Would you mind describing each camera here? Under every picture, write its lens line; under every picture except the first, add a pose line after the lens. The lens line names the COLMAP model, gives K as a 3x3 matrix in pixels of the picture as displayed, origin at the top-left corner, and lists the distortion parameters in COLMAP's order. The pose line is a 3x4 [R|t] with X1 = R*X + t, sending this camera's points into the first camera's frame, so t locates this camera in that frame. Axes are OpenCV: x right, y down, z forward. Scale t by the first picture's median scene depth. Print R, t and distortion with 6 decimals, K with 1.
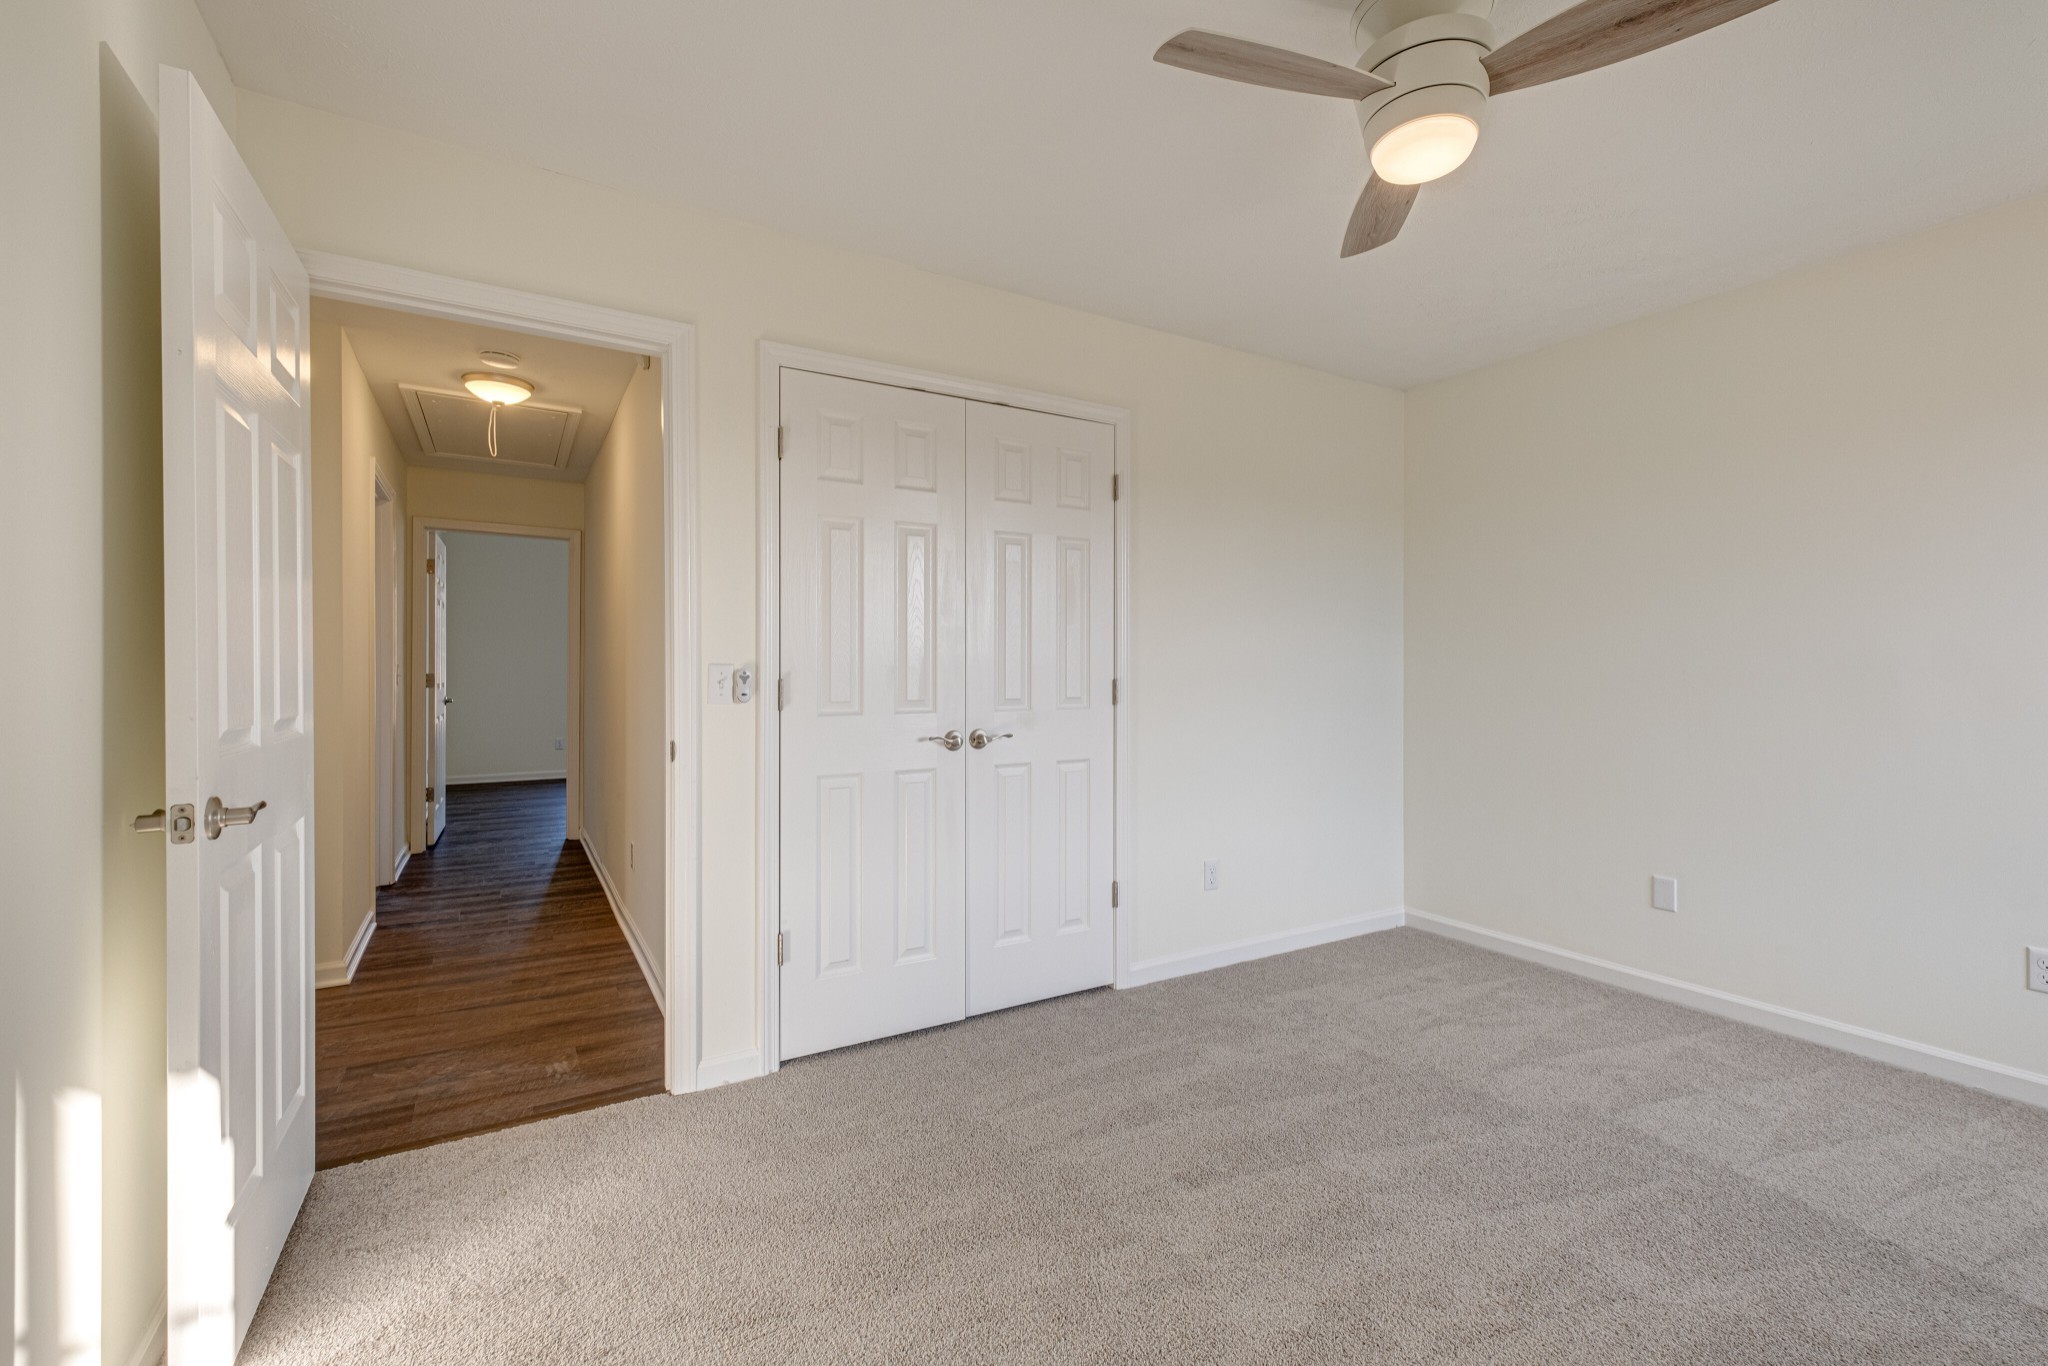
lens RADIAL K [[877.2, 0, 1027.4], [0, 877.2, 668.6], [0, 0, 1]] dist [0.001405, -0.000576]
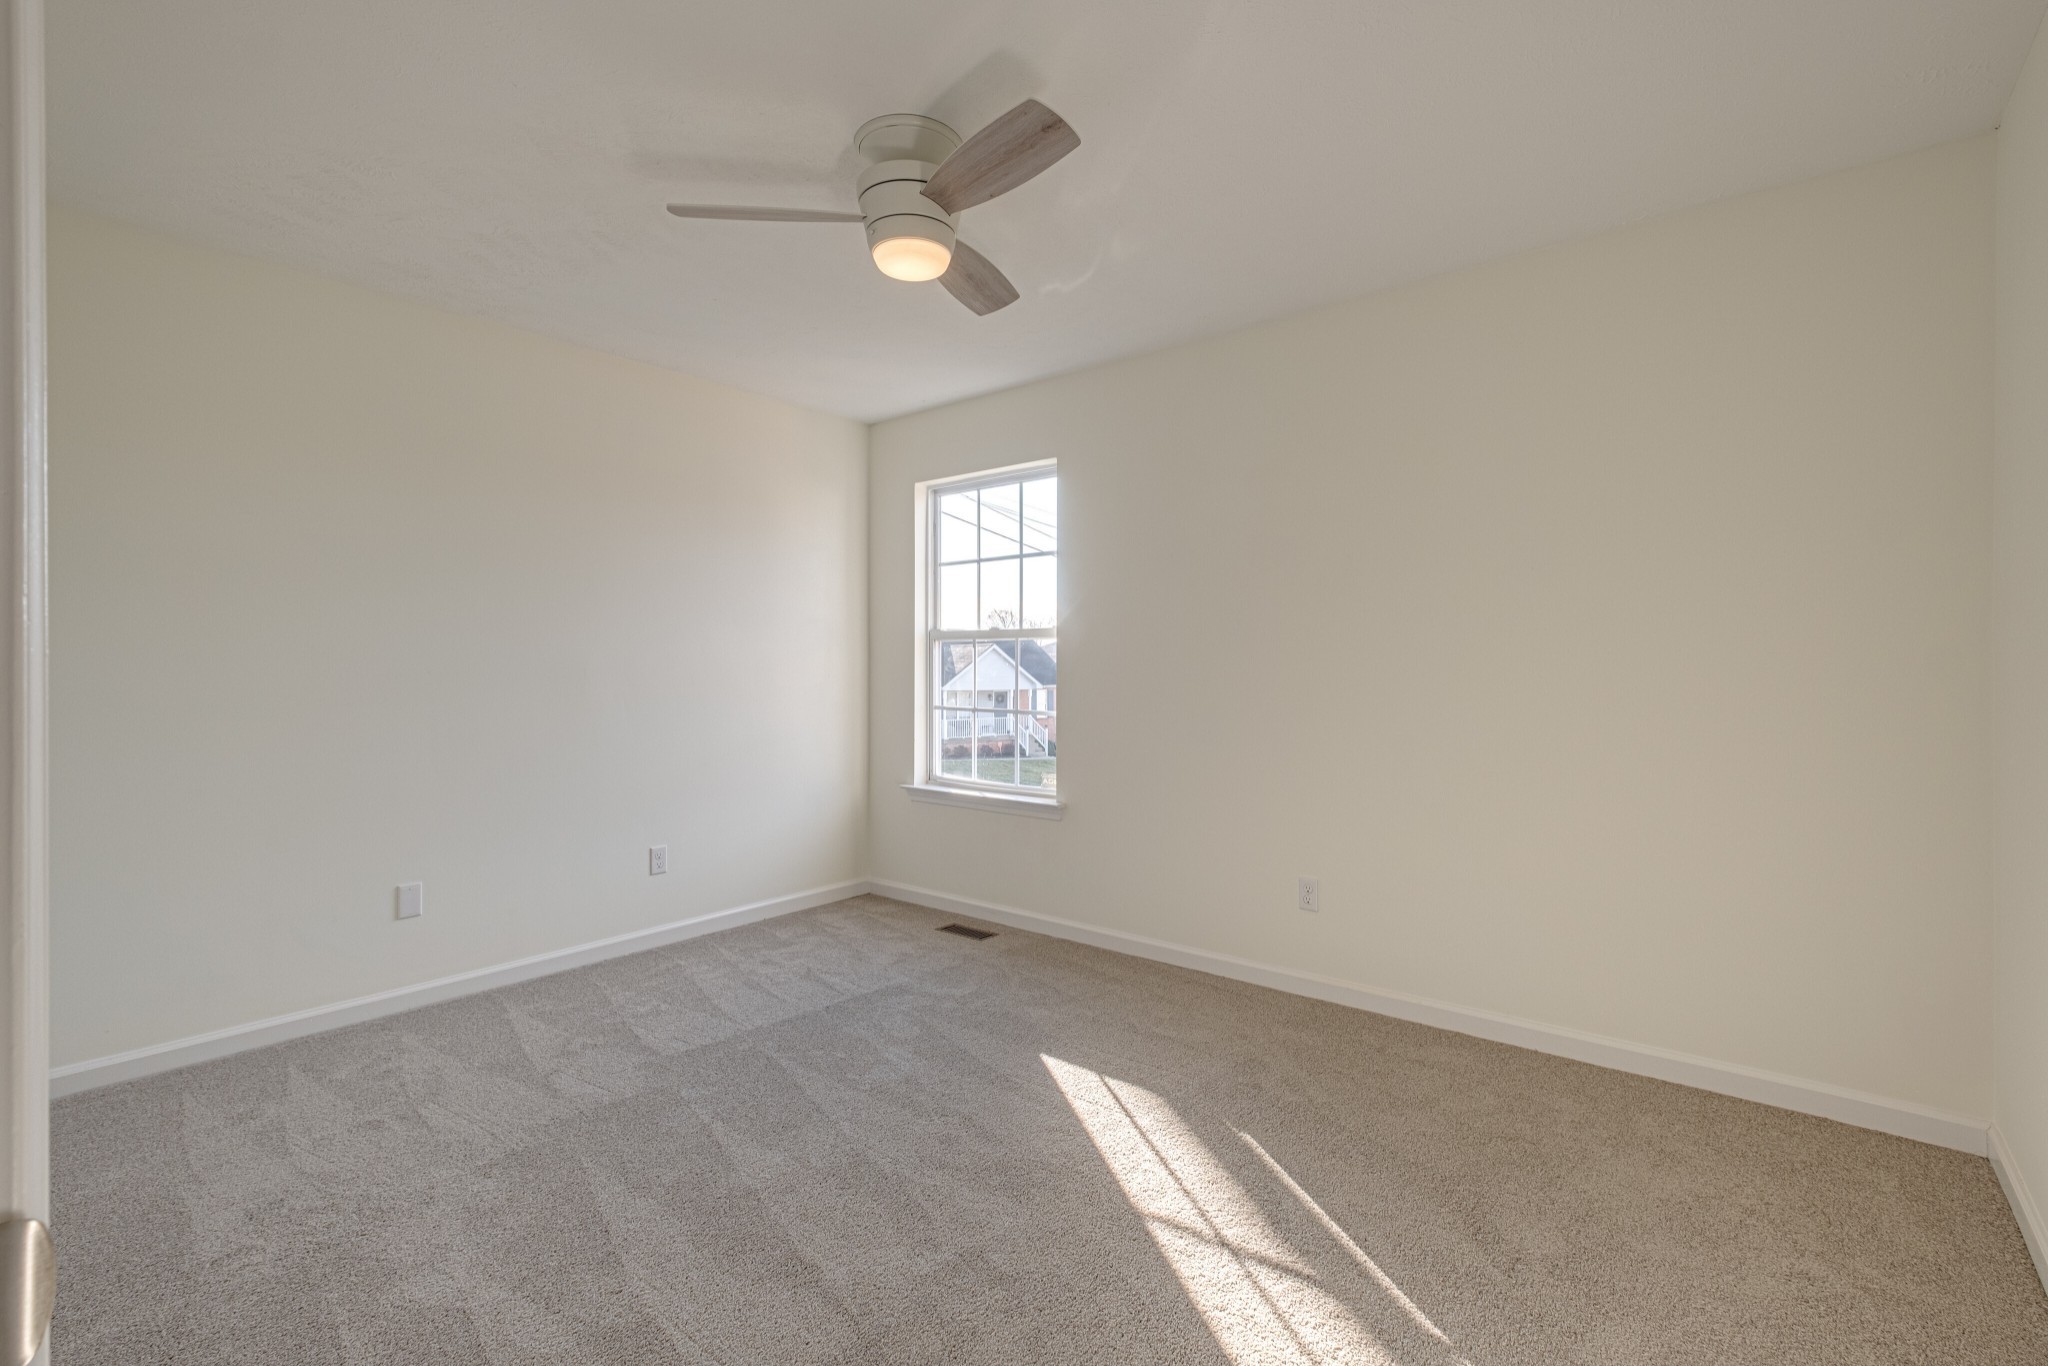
lens RADIAL K [[877.2, 0, 1043.3], [0, 877.2, 683.1], [0, 0, 1]] dist [0.001405, -0.000576]
pose [[-0.339069, -0.014912, 0.940643, -0.506064], [0.001601, 0.999864, 0.016428, 0.000221], [-0.940760, 0.007076, -0.338999, 0.795443]]
